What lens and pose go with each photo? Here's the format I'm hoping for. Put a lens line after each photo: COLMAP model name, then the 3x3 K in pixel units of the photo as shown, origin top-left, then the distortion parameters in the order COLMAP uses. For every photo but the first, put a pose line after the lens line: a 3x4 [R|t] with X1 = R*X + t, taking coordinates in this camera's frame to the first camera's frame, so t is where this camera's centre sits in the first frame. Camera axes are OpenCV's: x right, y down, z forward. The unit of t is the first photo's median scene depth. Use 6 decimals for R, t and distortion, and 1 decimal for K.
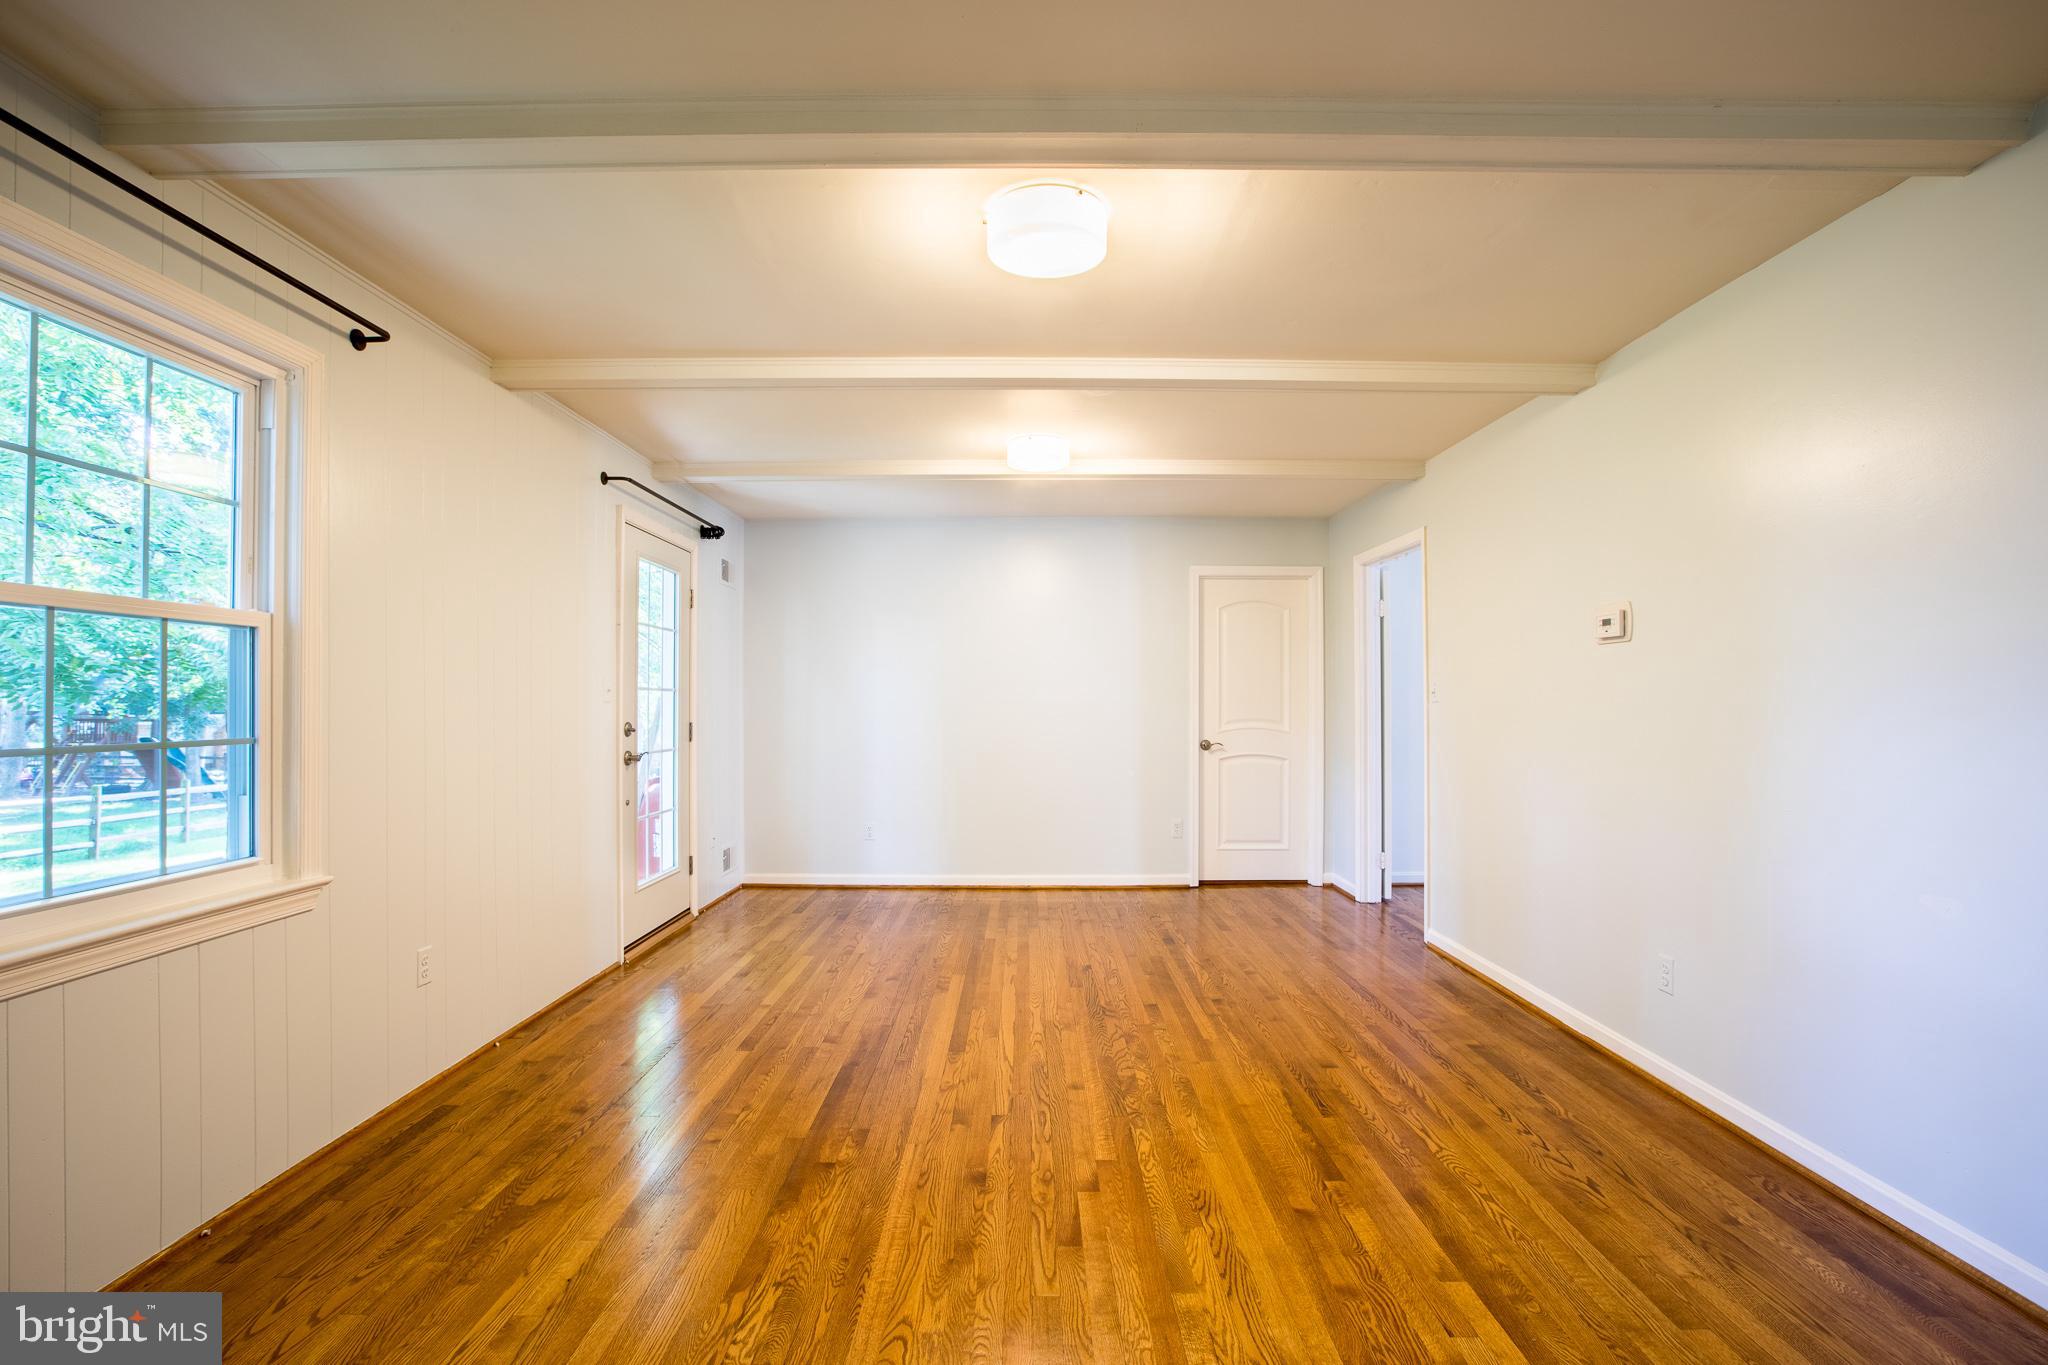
lens RADIAL K [[933.9, 0, 1013.3], [0, 933.9, 686.9], [0, 0, 1]] dist [-0.076204, 0.041291]
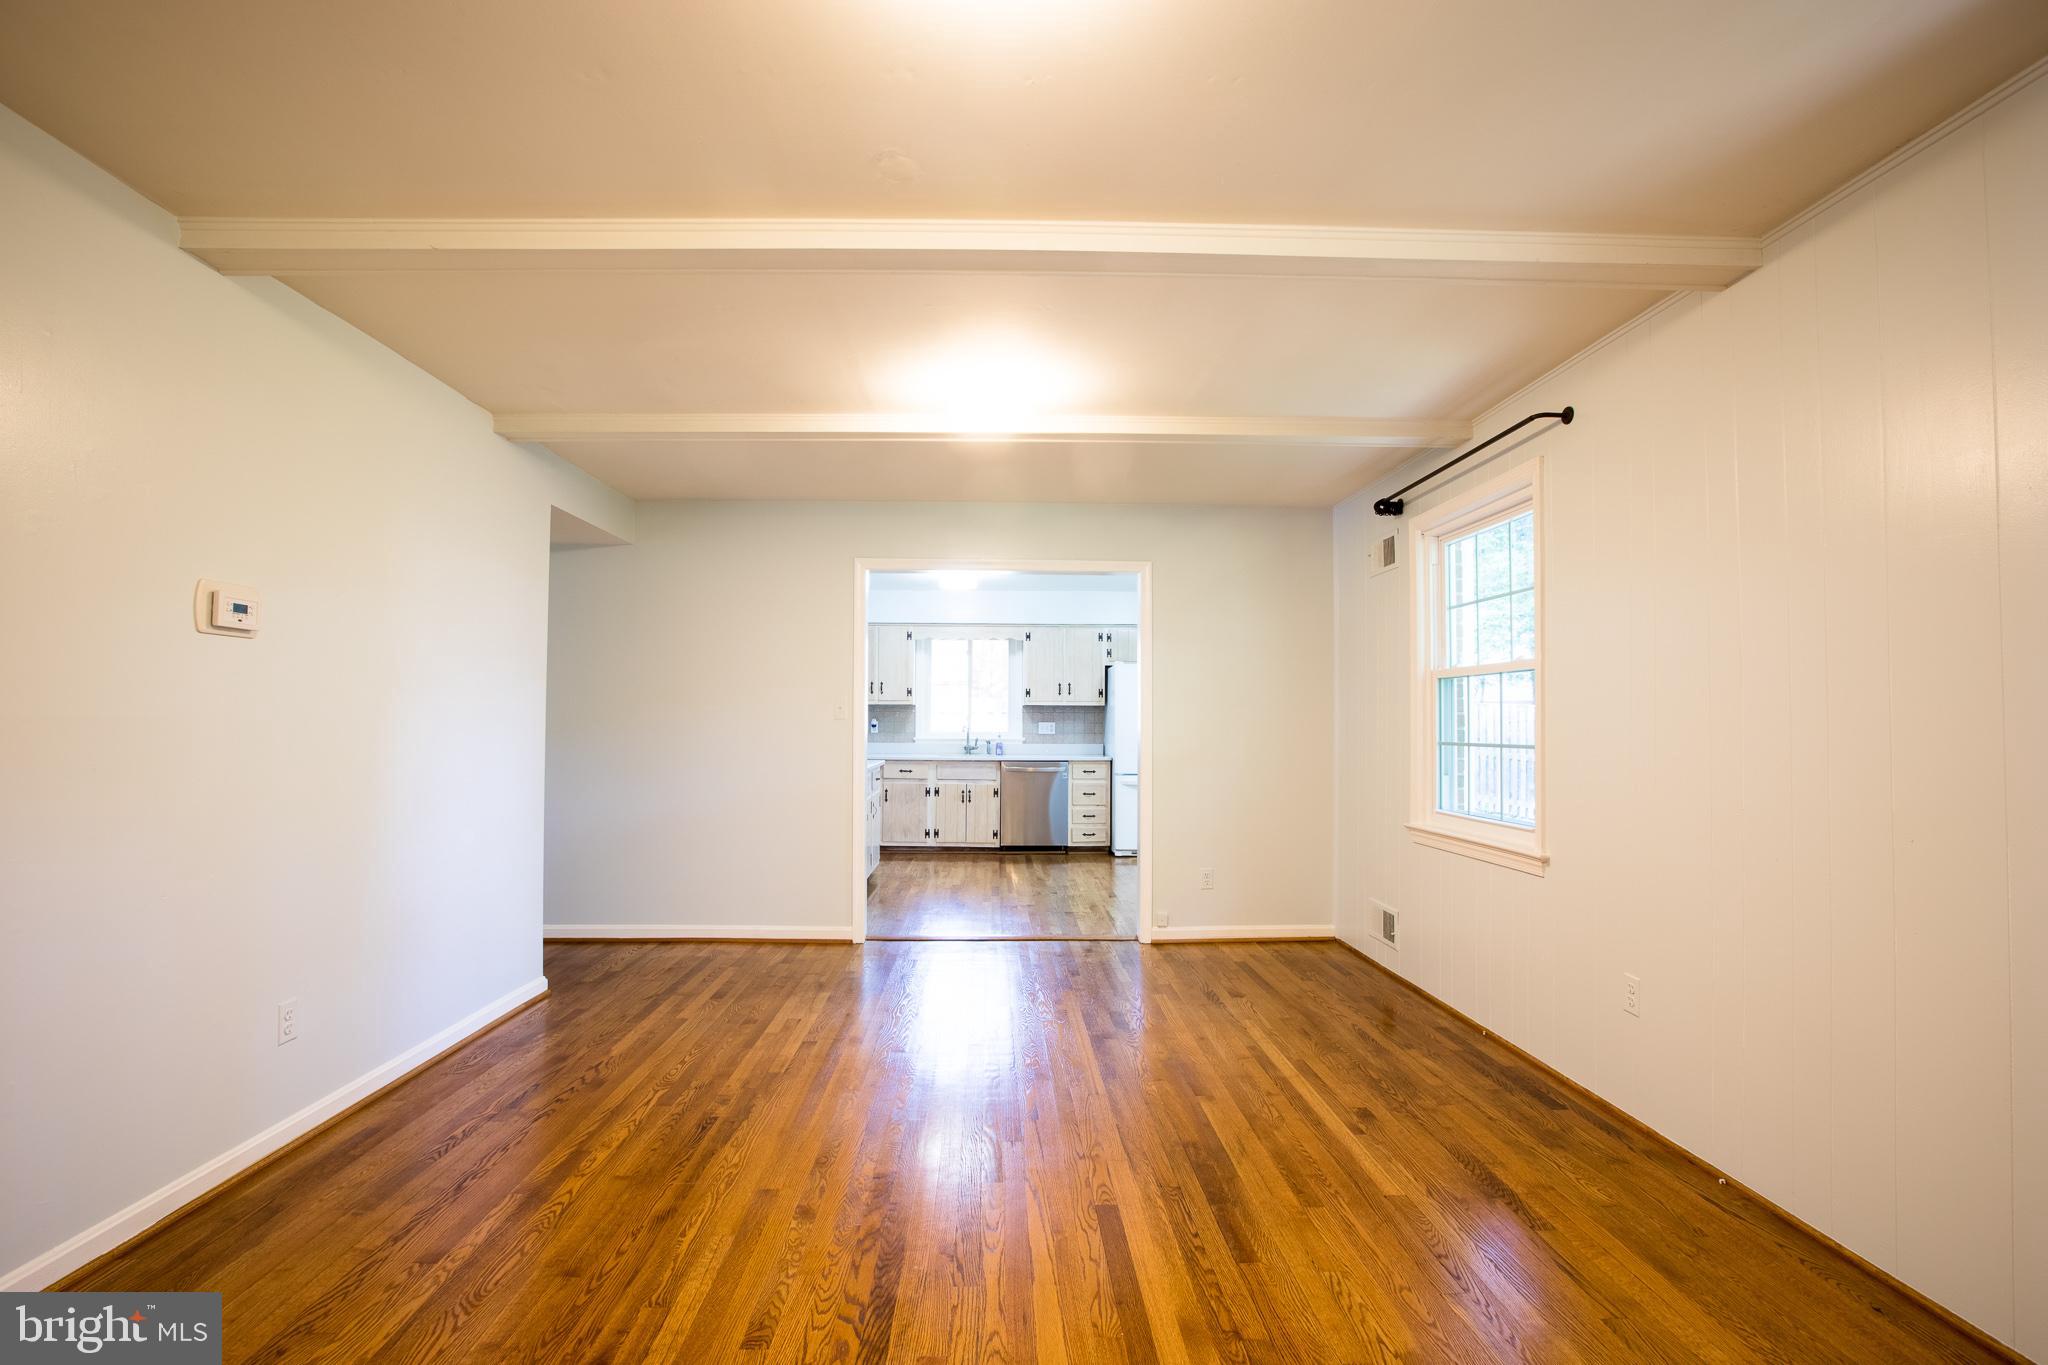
lens RADIAL K [[933.9, 0, 1013.3], [0, 933.9, 686.9], [0, 0, 1]] dist [-0.076204, 0.041291]
pose [[-0.999263, -0.003887, -0.038179, 0.039759], [-0.001634, 0.998265, -0.058861, 0.035997], [0.038342, -0.058756, -0.997536, 1.767283]]
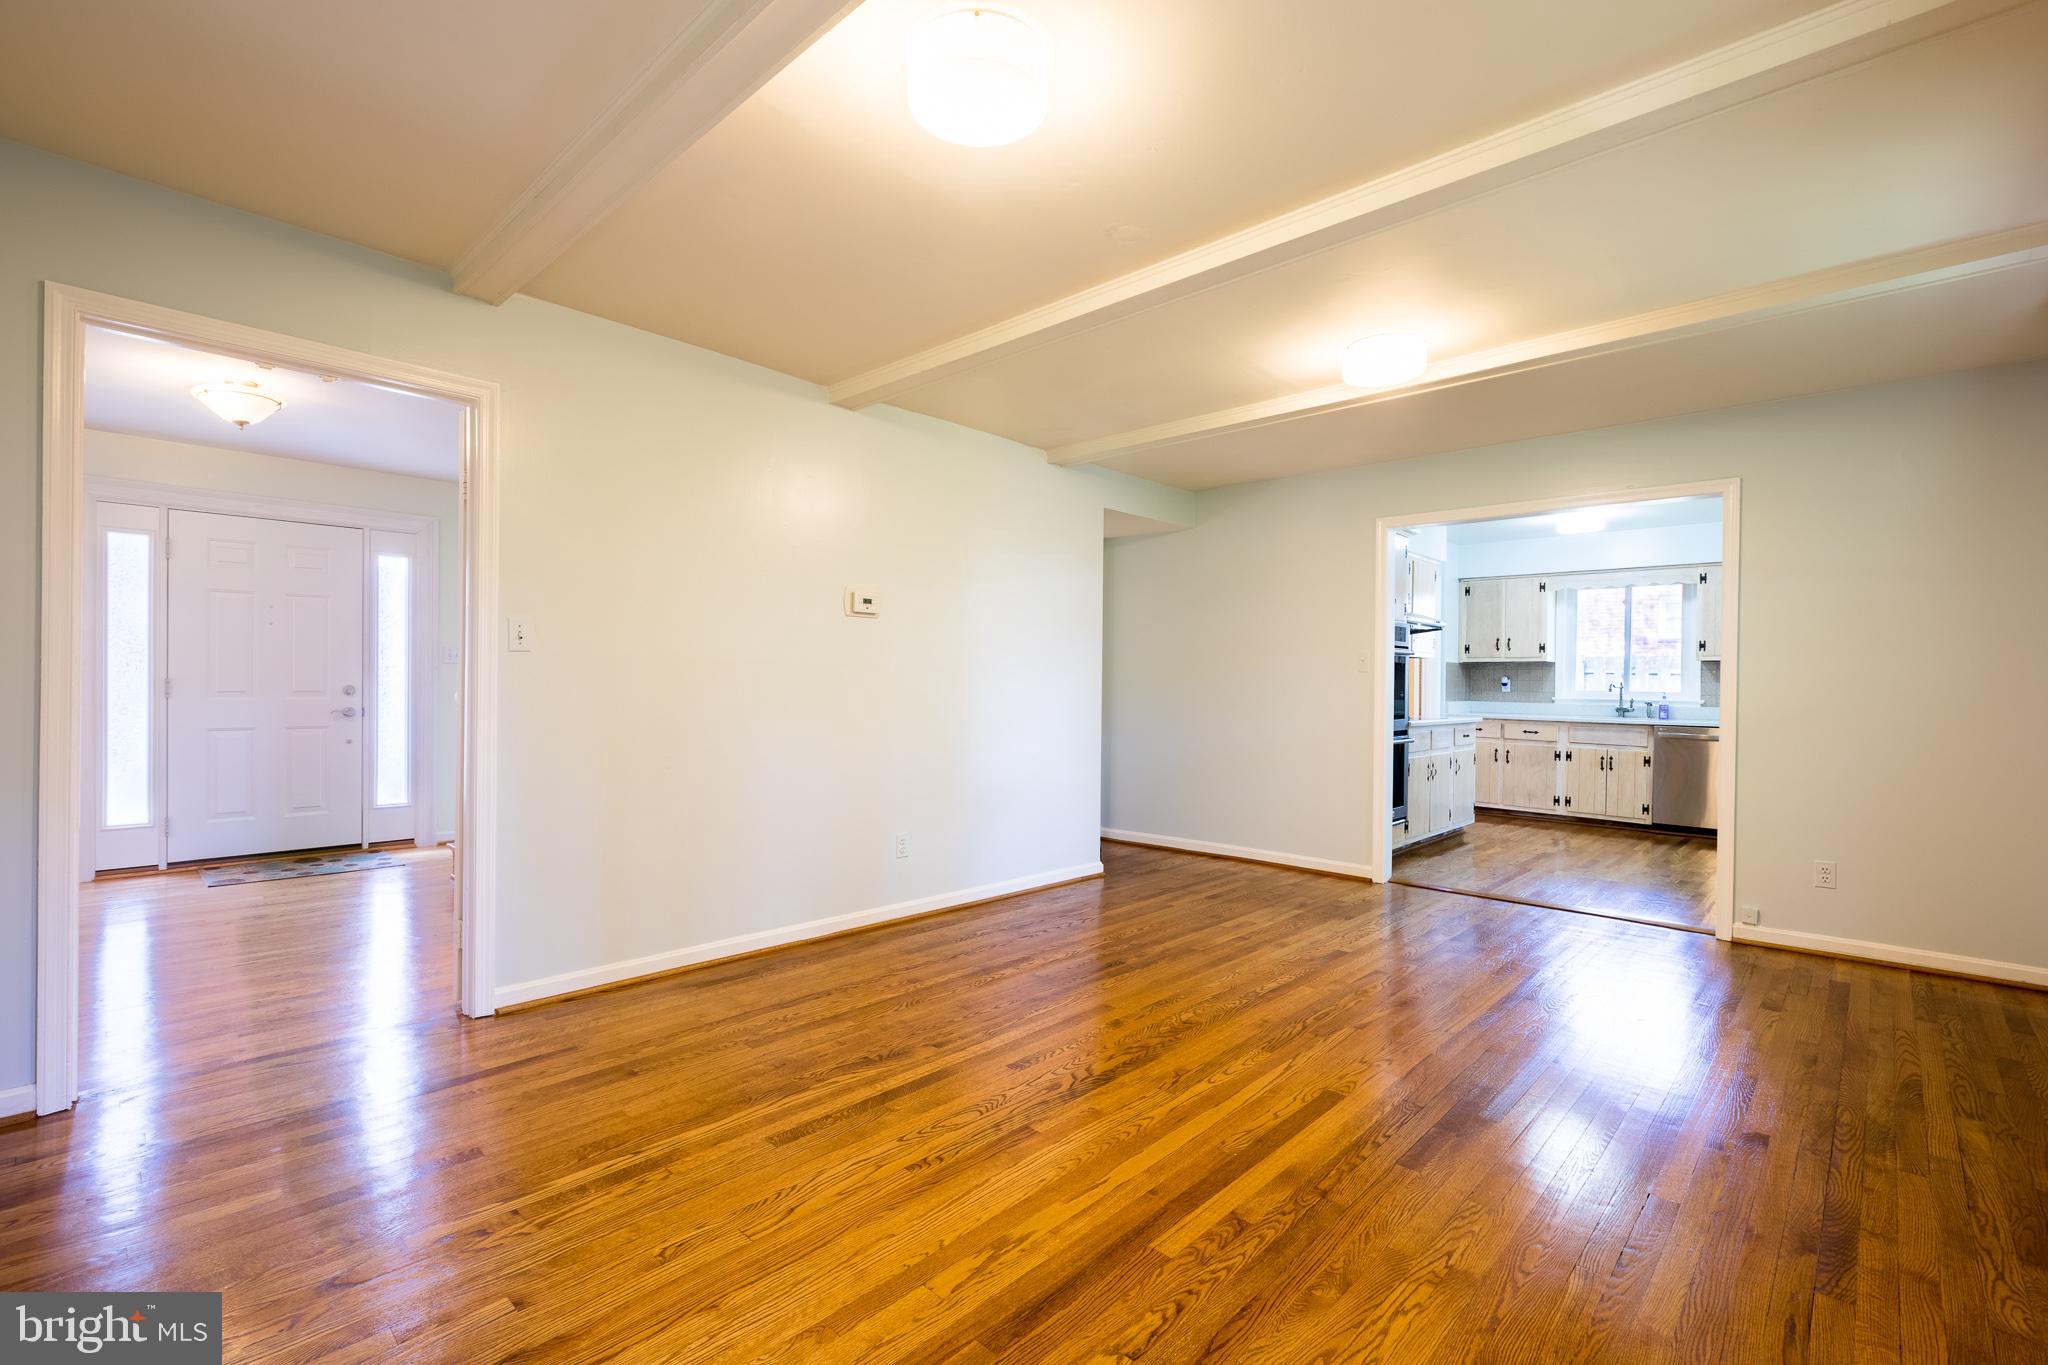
lens RADIAL K [[908.8, 0, 1014.3], [0, 908.8, 685.4], [0, 0, 1]] dist [0.007954, -0.002940]
pose [[-0.732701, -0.010130, 0.680475, -0.399087], [-0.025665, 0.999589, -0.012754, 0.061067], [-0.680067, -0.026809, -0.732660, 1.815565]]
